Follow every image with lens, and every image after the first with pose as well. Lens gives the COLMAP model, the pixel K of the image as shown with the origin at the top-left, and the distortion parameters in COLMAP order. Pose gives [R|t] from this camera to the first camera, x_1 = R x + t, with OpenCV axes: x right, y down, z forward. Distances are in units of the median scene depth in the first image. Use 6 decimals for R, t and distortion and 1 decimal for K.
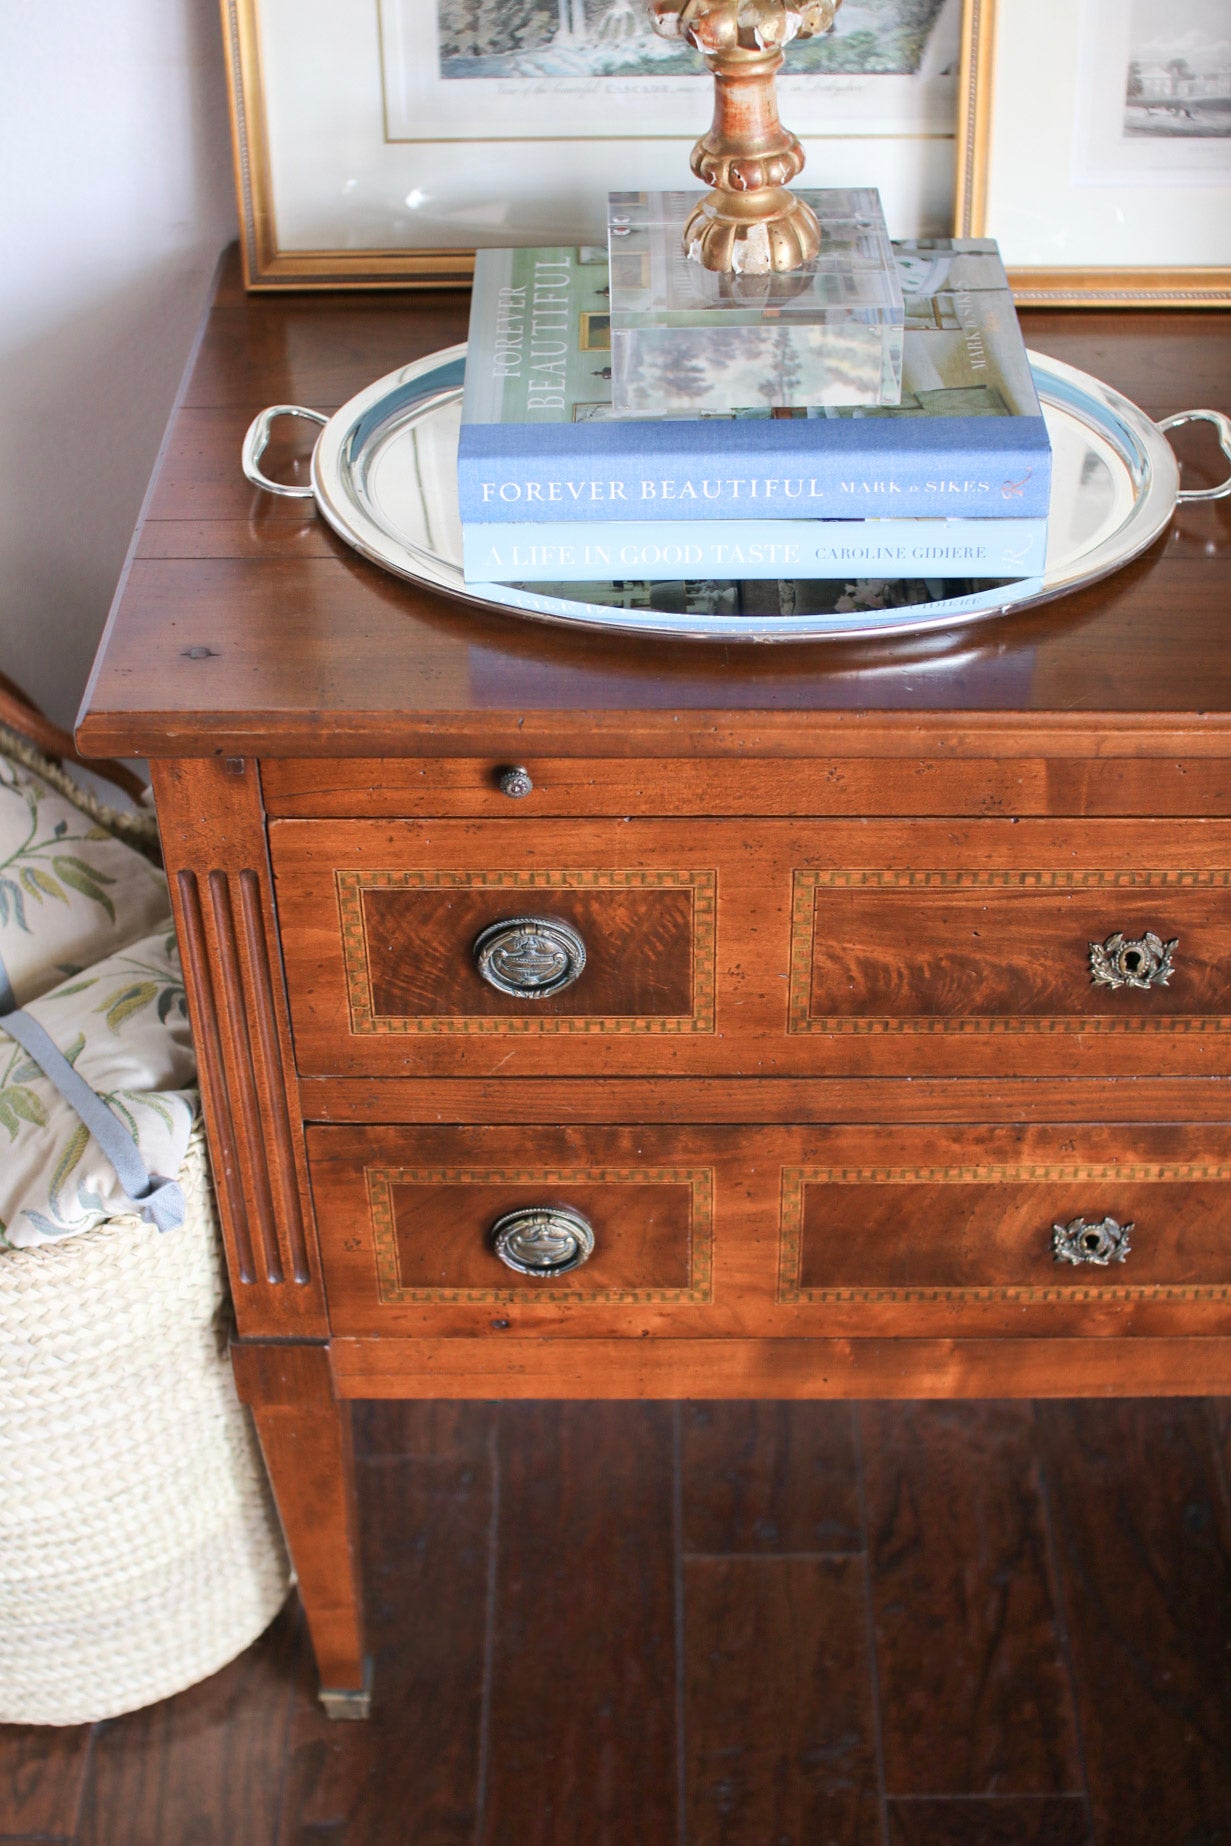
lens RADIAL K [[2678.2, 0, 615.5], [0, 2678.2, 923.0], [0, 0, 1]] dist [-0.184516, 0.284474]
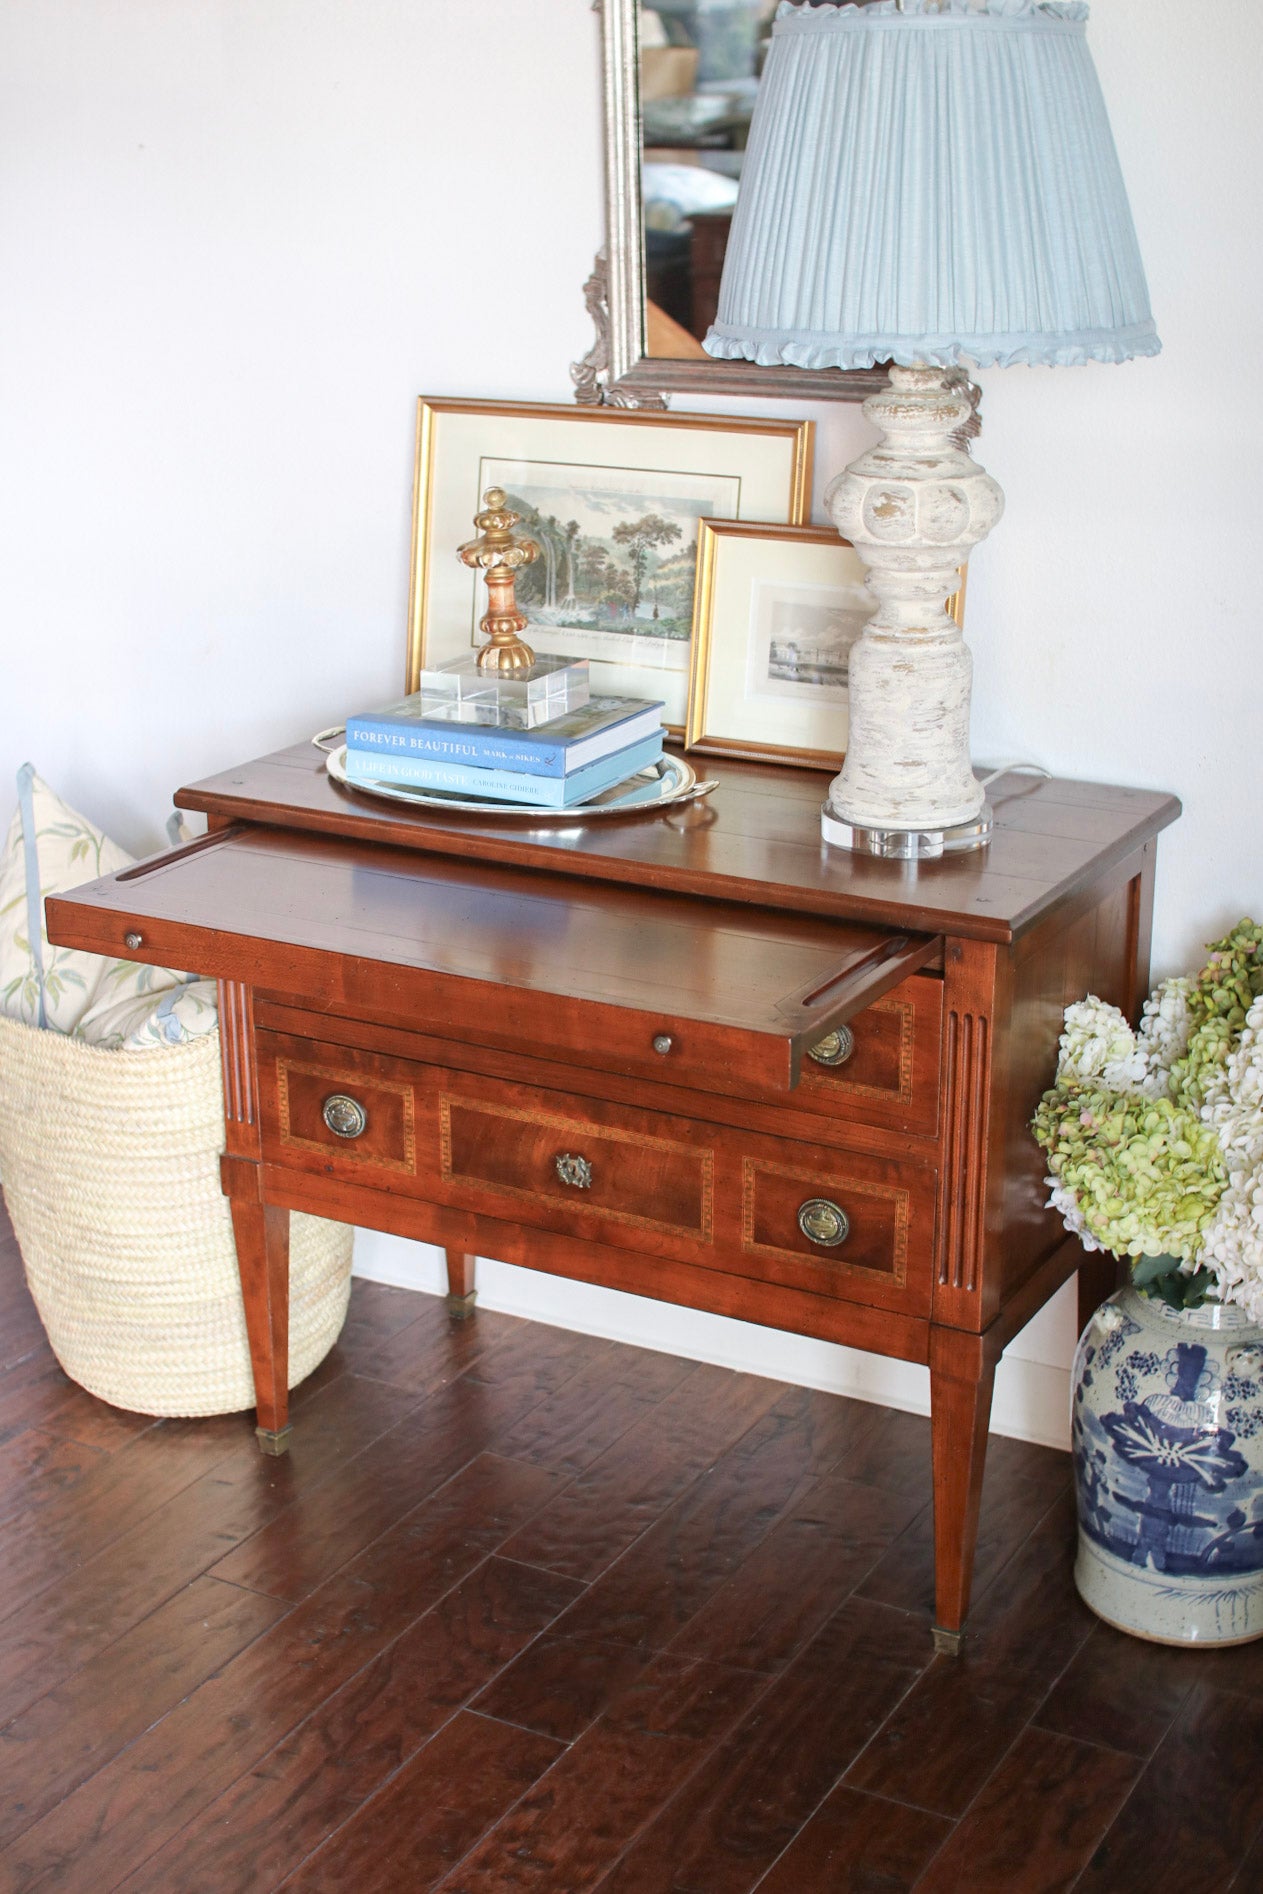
lens RADIAL K [[2686.5, 0, 631.5], [0, 2686.5, 947.0], [0, 0, 1]] dist [-0.183116, 0.282120]
pose [[0.878912, 0.164099, -0.447868, 1.103267], [-0.310498, 0.909608, -0.276051, 0.515700], [0.362085, 0.381686, 0.850418, -0.753866]]
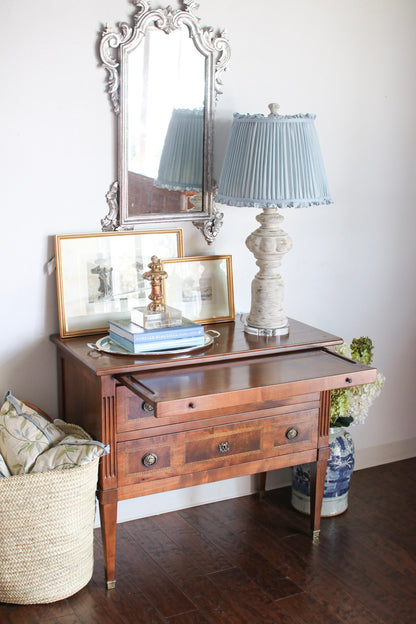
lens RADIAL K [[873.2, 0, 208.0], [0, 873.2, 312.0], [0, 0, 1]] dist [-0.185365, 0.284577]
pose [[0.877297, -0.079048, 0.473394, -0.890641], [0.282555, 0.882364, -0.376294, 0.648245], [-0.387960, 0.463881, 0.796430, -0.914799]]
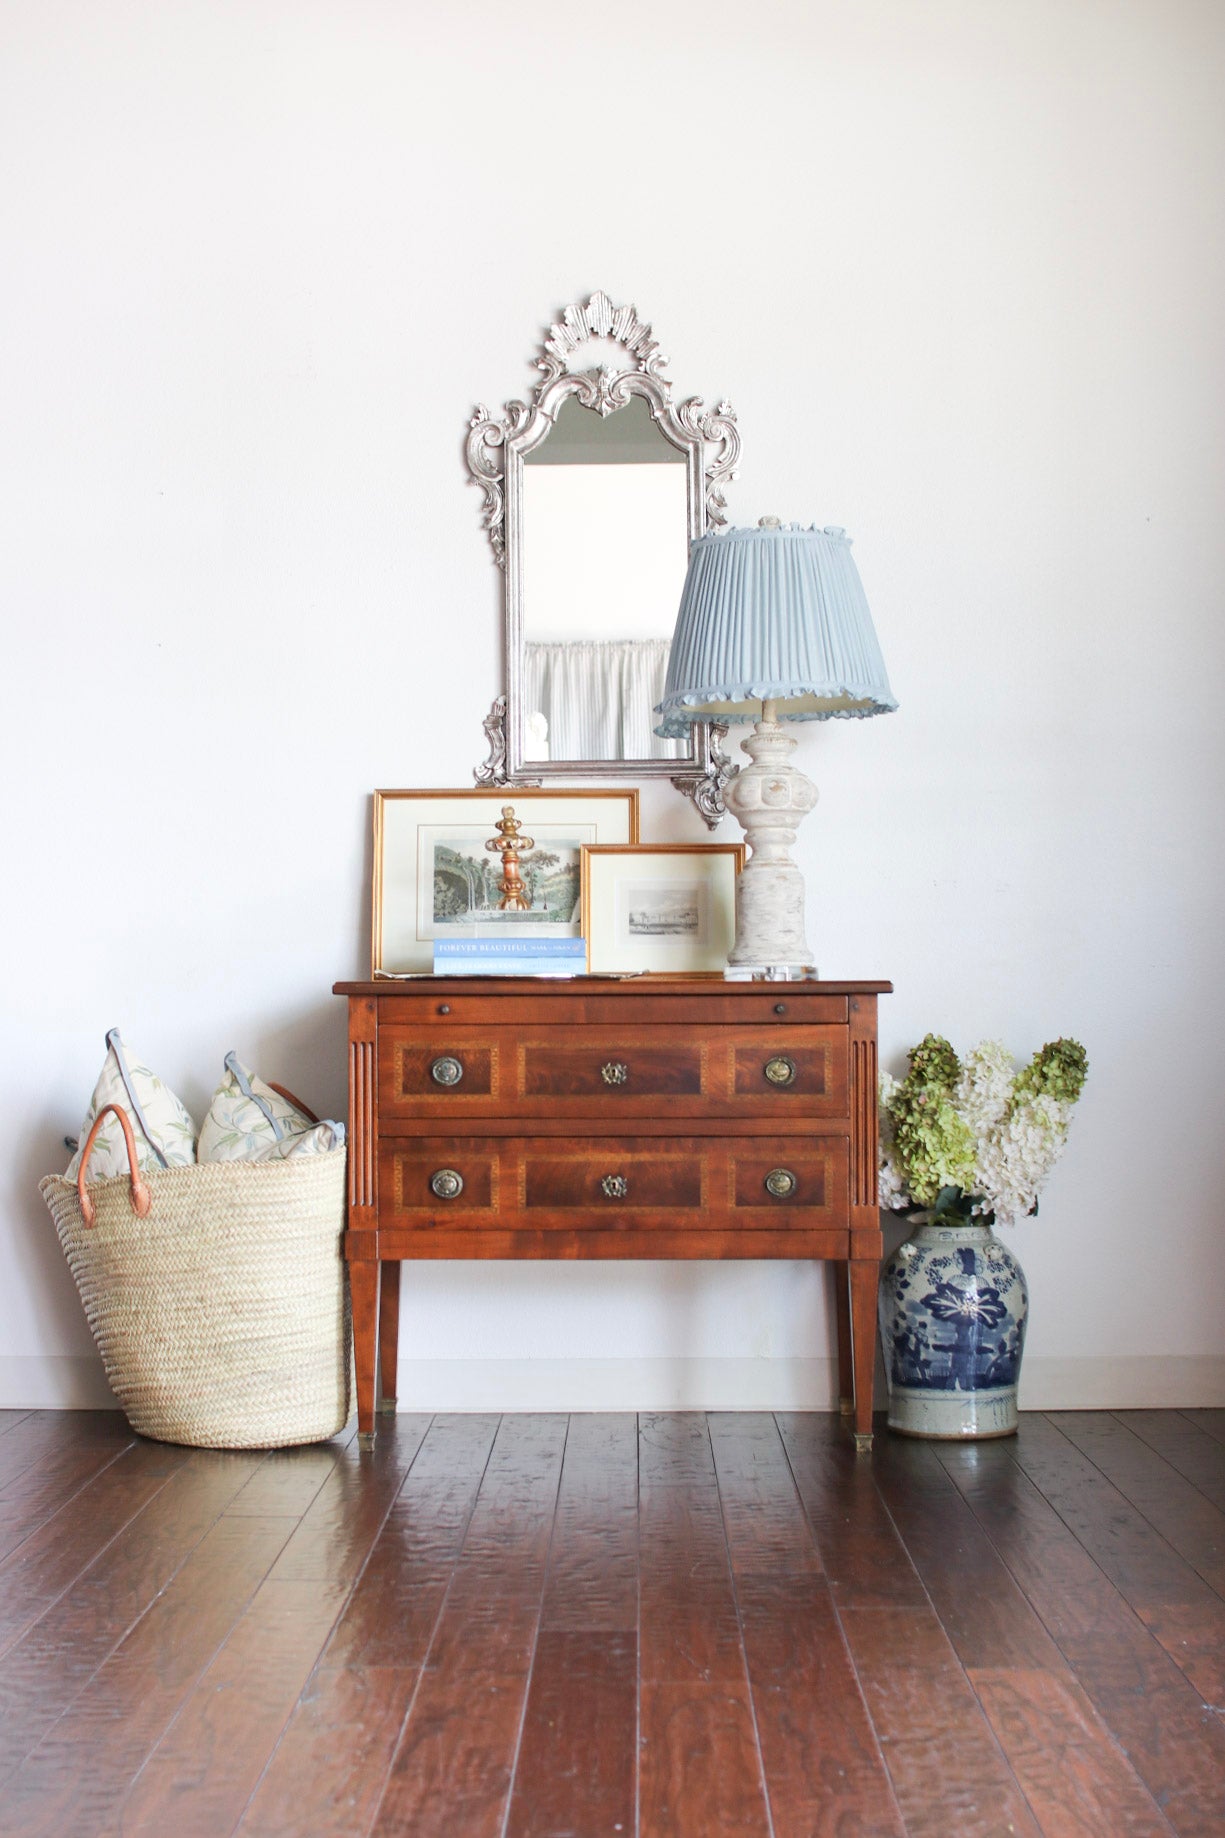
lens RADIAL K [[2686.5, 0, 584.6], [0, 2686.5, 924.5], [0, 0, 1]] dist [-0.170393, 0.048162]
pose [[0.999863, 0.012548, -0.010826, 0.178345], [-0.016573, 0.750678, -0.660460, 2.103385], [-0.000161, 0.660549, 0.750783, -1.727232]]
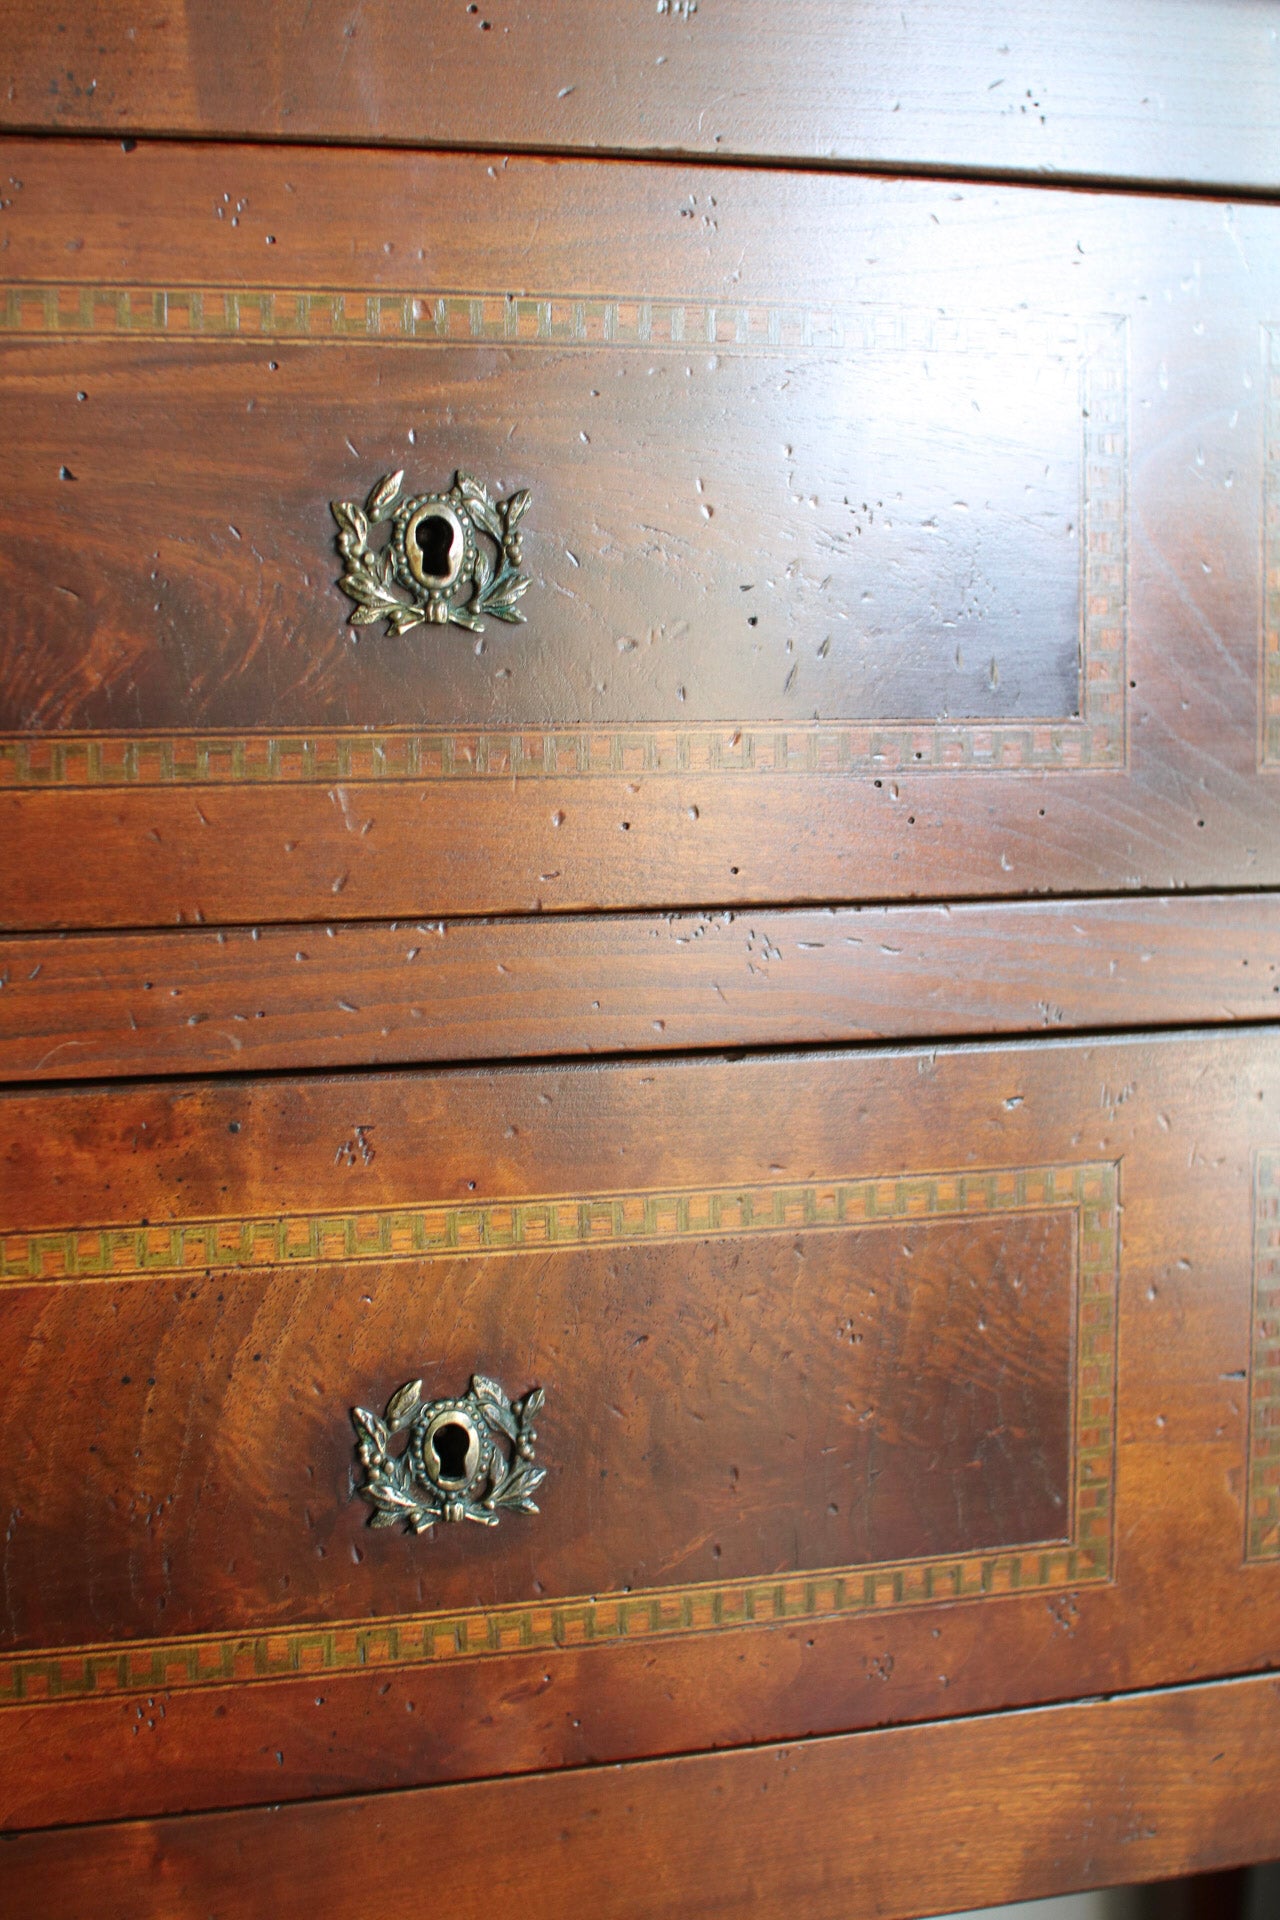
lens RADIAL K [[2686.9, 0, 640.0], [0, 2686.9, 960.0], [0, 0, 1]] dist [-0.185365, 0.284577]
pose [[0.953485, -0.024971, 0.300405, 0.086224], [0.186089, 0.832760, -0.521423, 0.284160], [-0.237145, 0.553071, 0.798671, 0.632008]]
